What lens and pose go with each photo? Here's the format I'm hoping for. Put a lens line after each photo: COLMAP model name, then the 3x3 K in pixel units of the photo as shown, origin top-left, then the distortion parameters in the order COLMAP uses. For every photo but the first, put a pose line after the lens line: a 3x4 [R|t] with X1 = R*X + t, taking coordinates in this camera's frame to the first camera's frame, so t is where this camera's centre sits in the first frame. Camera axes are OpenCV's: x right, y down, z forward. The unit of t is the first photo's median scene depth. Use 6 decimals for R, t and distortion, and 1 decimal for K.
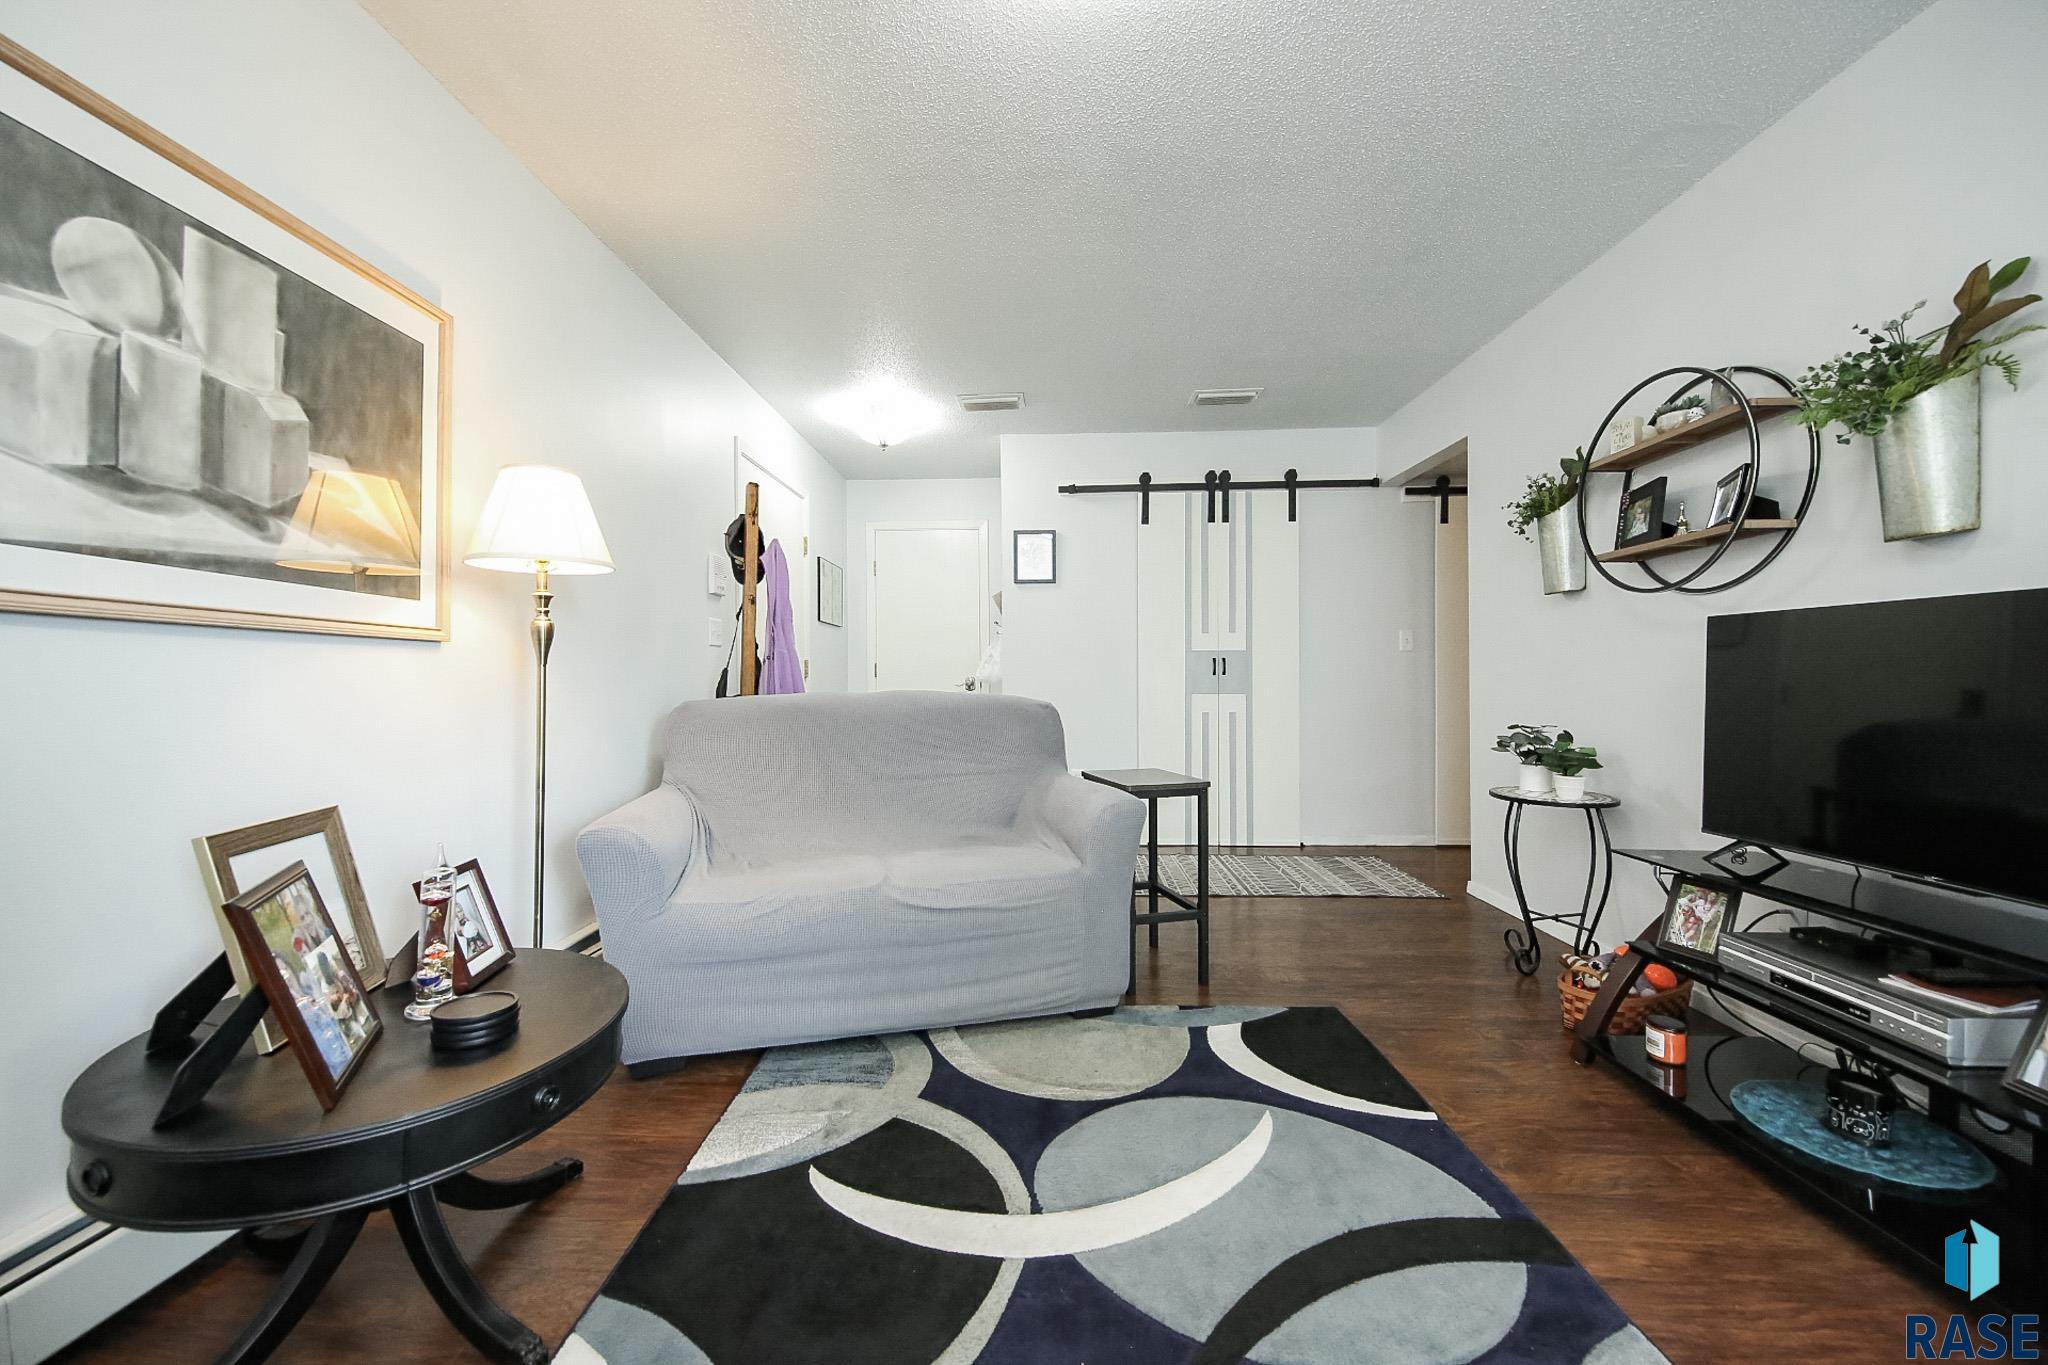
lens RADIAL K [[741.9, 0, 1024.0], [0, 741.9, 682.5], [0, 0, 1]] dist [0.001905, -0.004200]
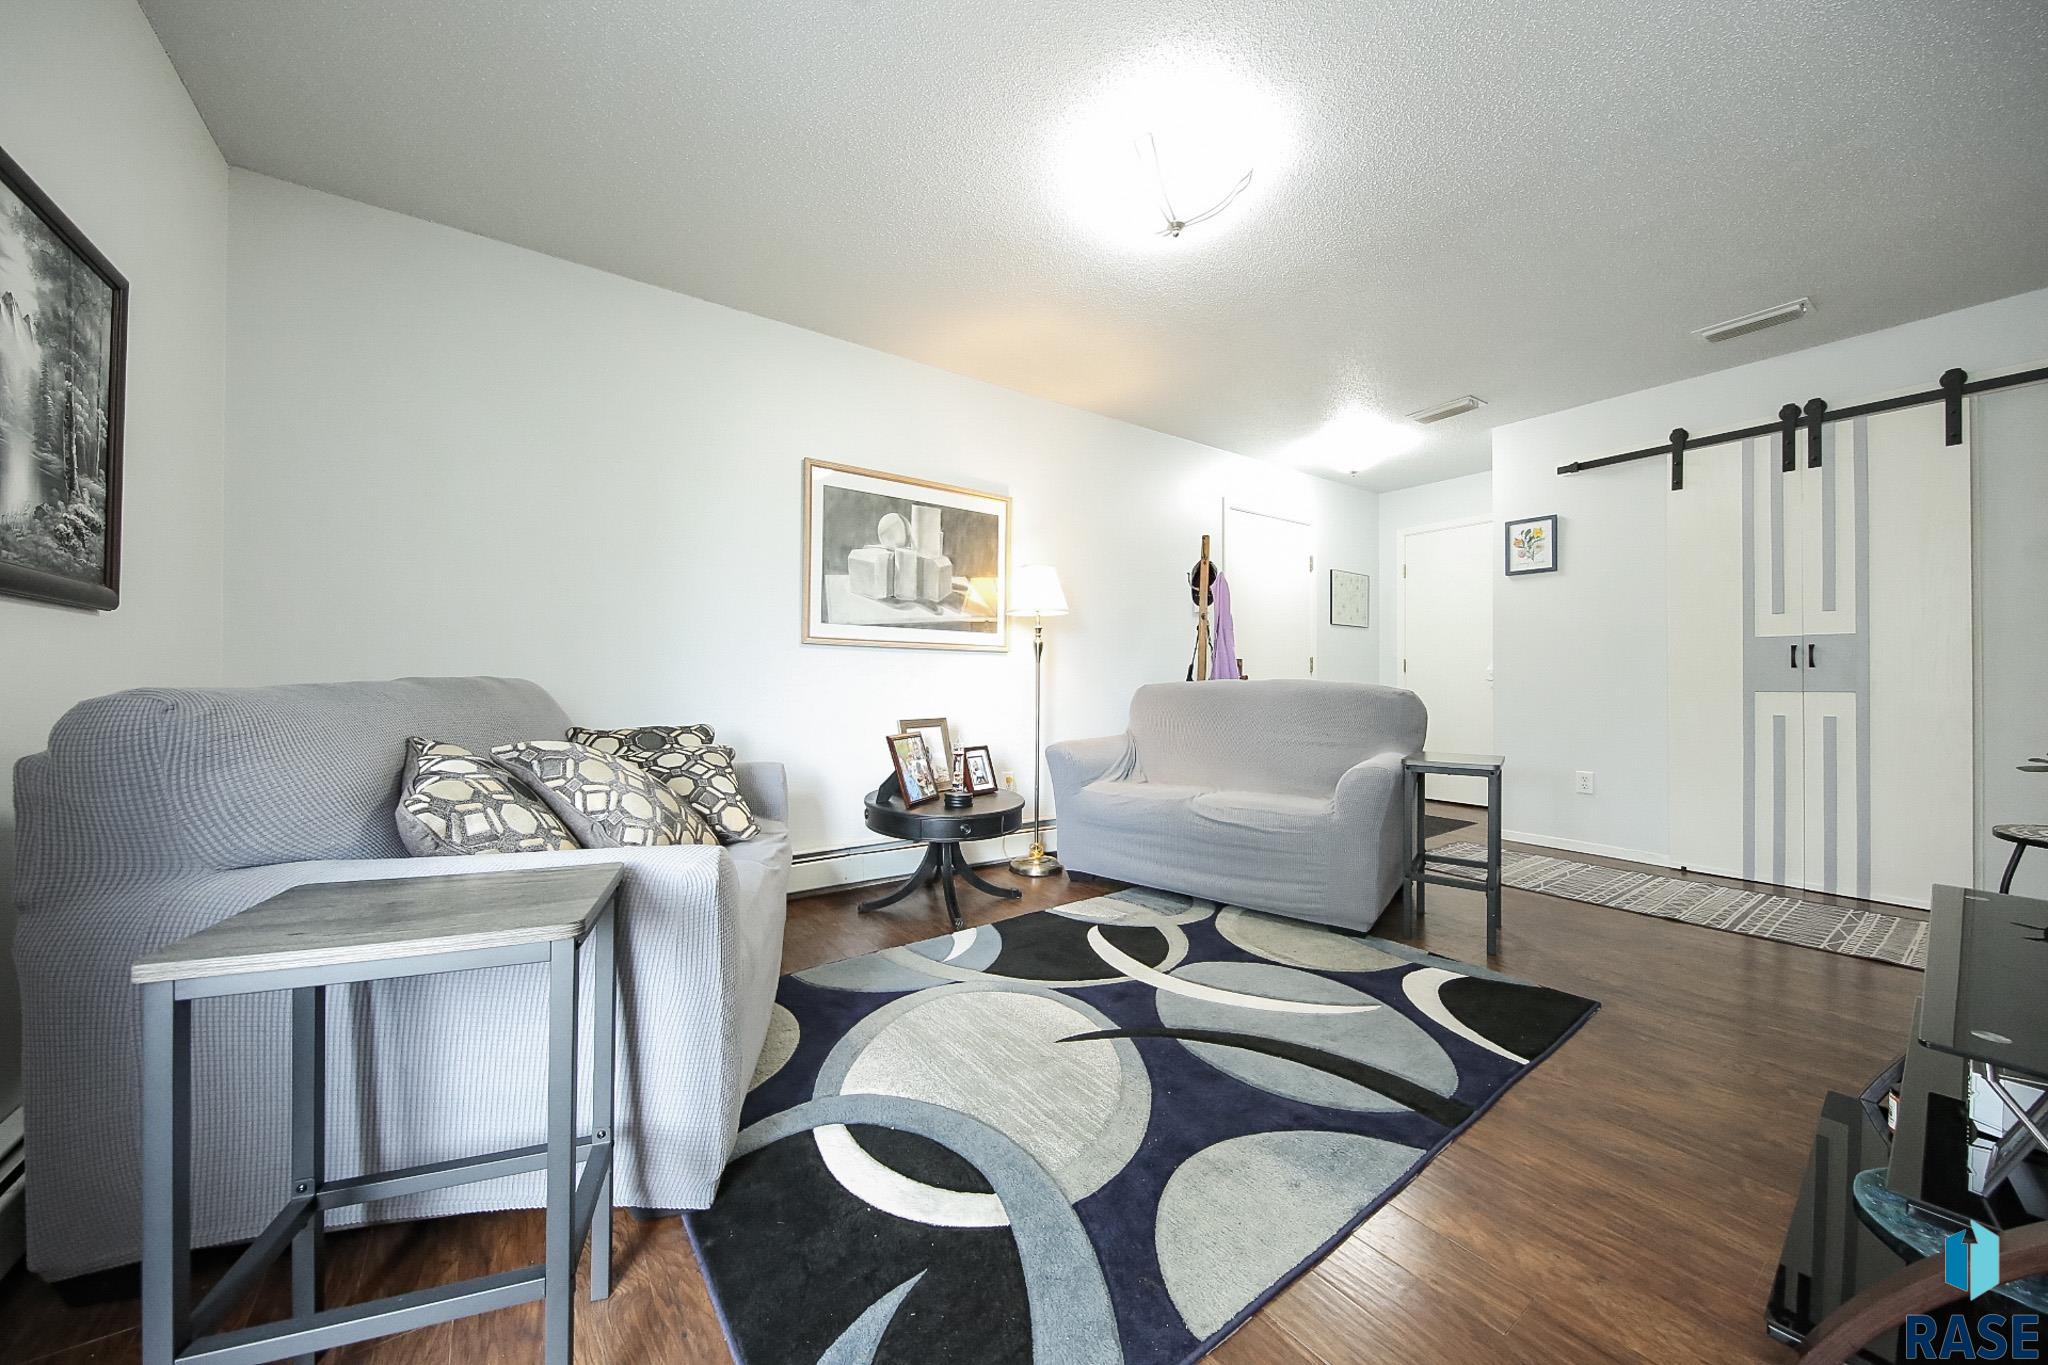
lens RADIAL K [[707.6, 0, 1024.0], [0, 707.6, 682.5], [0, 0, 1]] dist [0.000343, -0.000086]
pose [[0.618091, 0.011335, -0.786025, 0.889572], [-0.008628, 0.999934, 0.007635, 0.018525], [0.786059, 0.002062, 0.618147, -0.230200]]
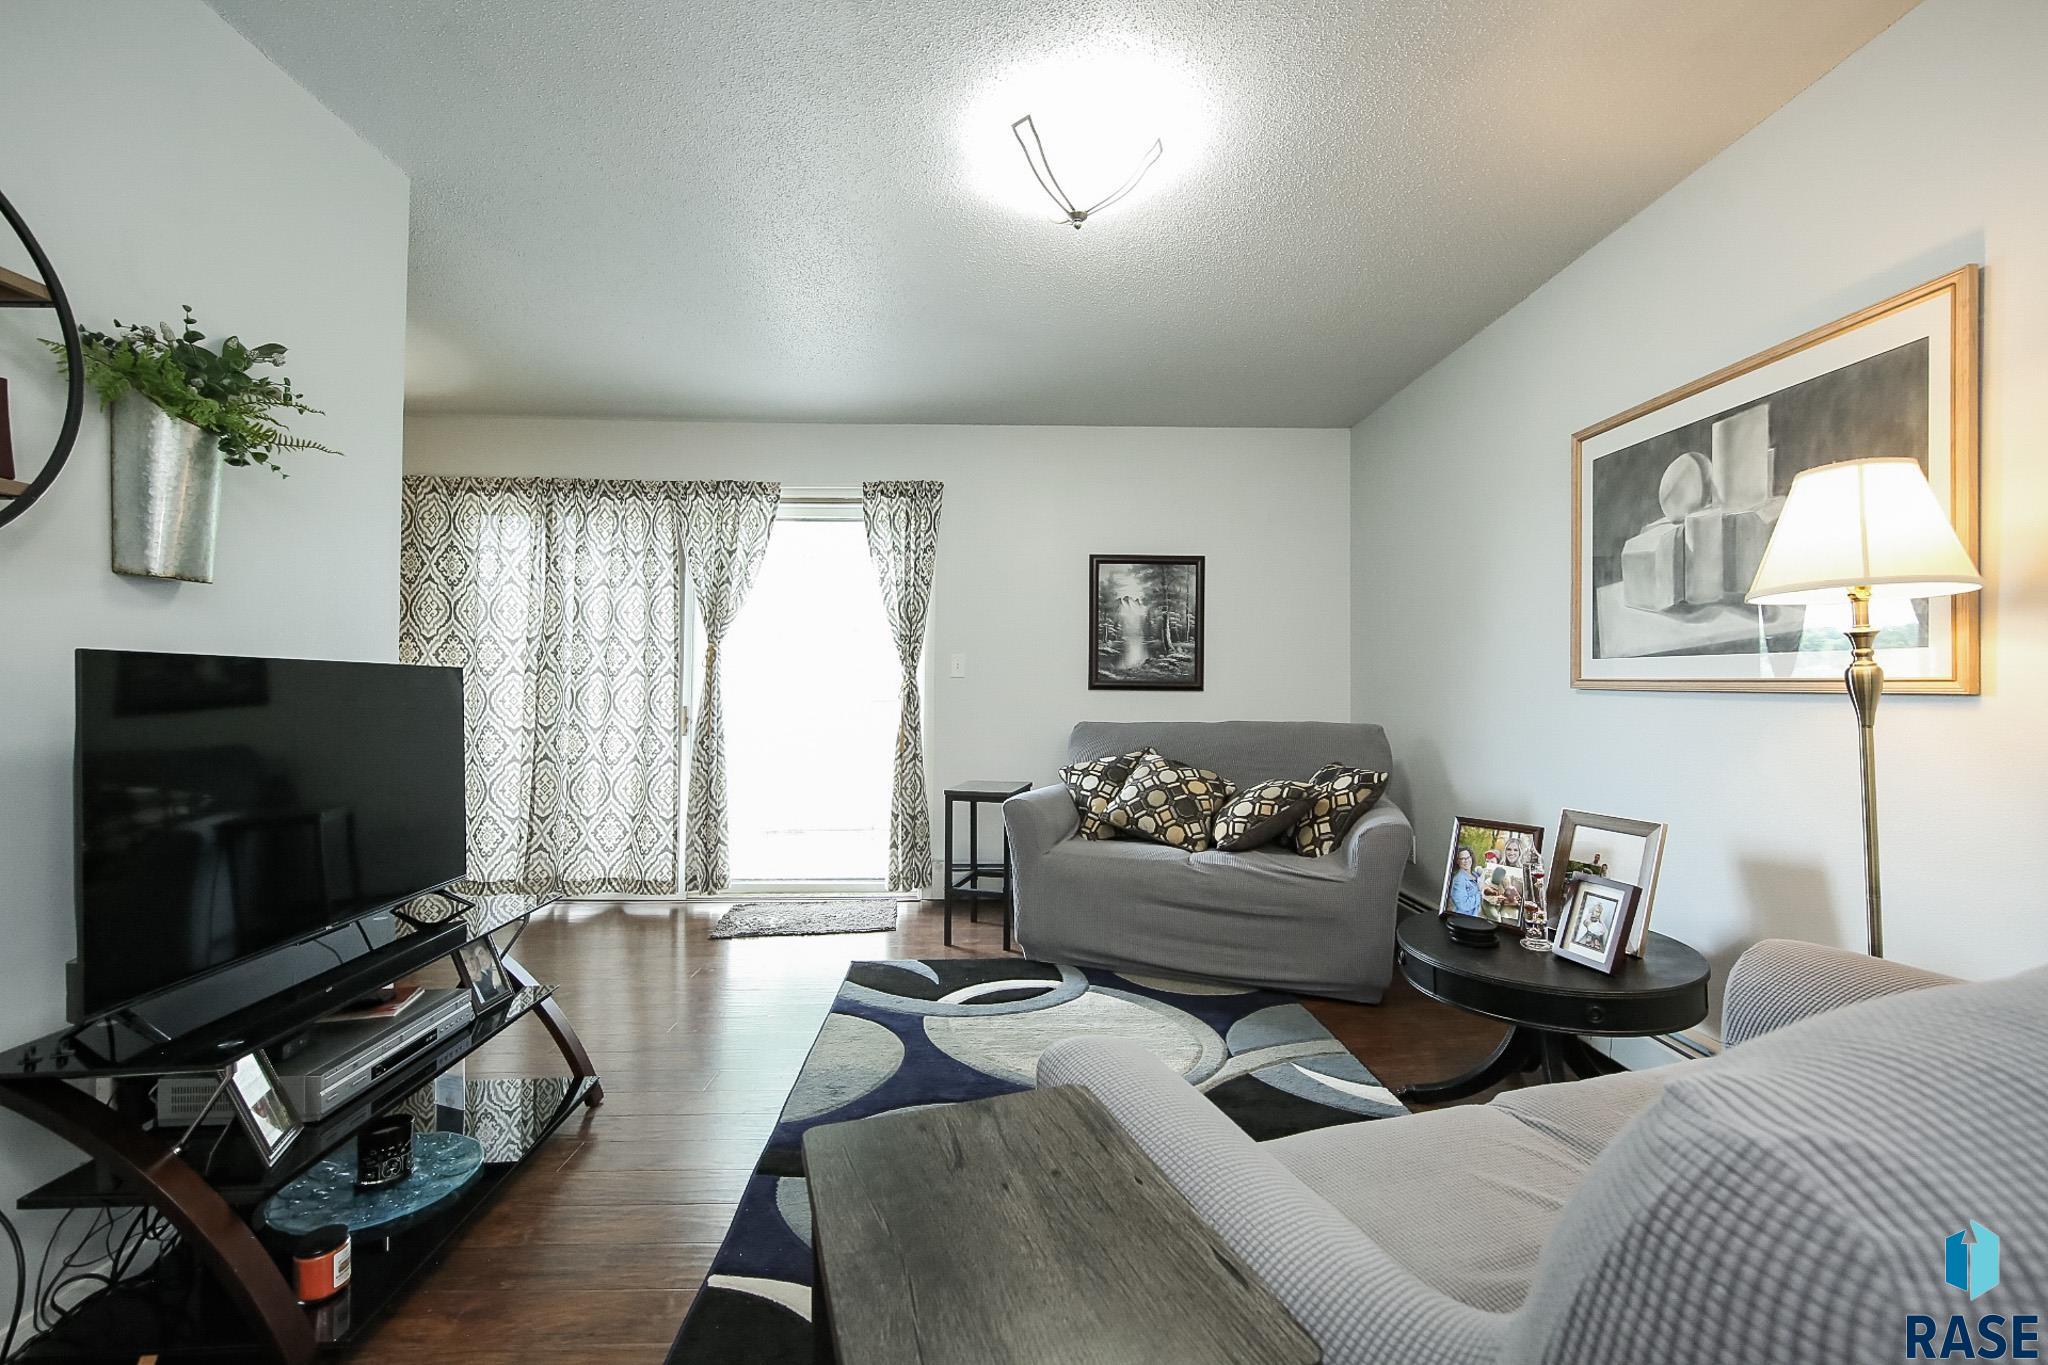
lens RADIAL K [[861.2, 0, 1024.0], [0, 861.2, 682.5], [0, 0, 1]] dist [0.000140, -0.000005]
pose [[-0.998248, 0.000636, -0.059166, 0.256511], [0.000720, 0.999999, -0.001392, -0.070264], [0.059165, -0.001432, -0.998247, 1.923145]]
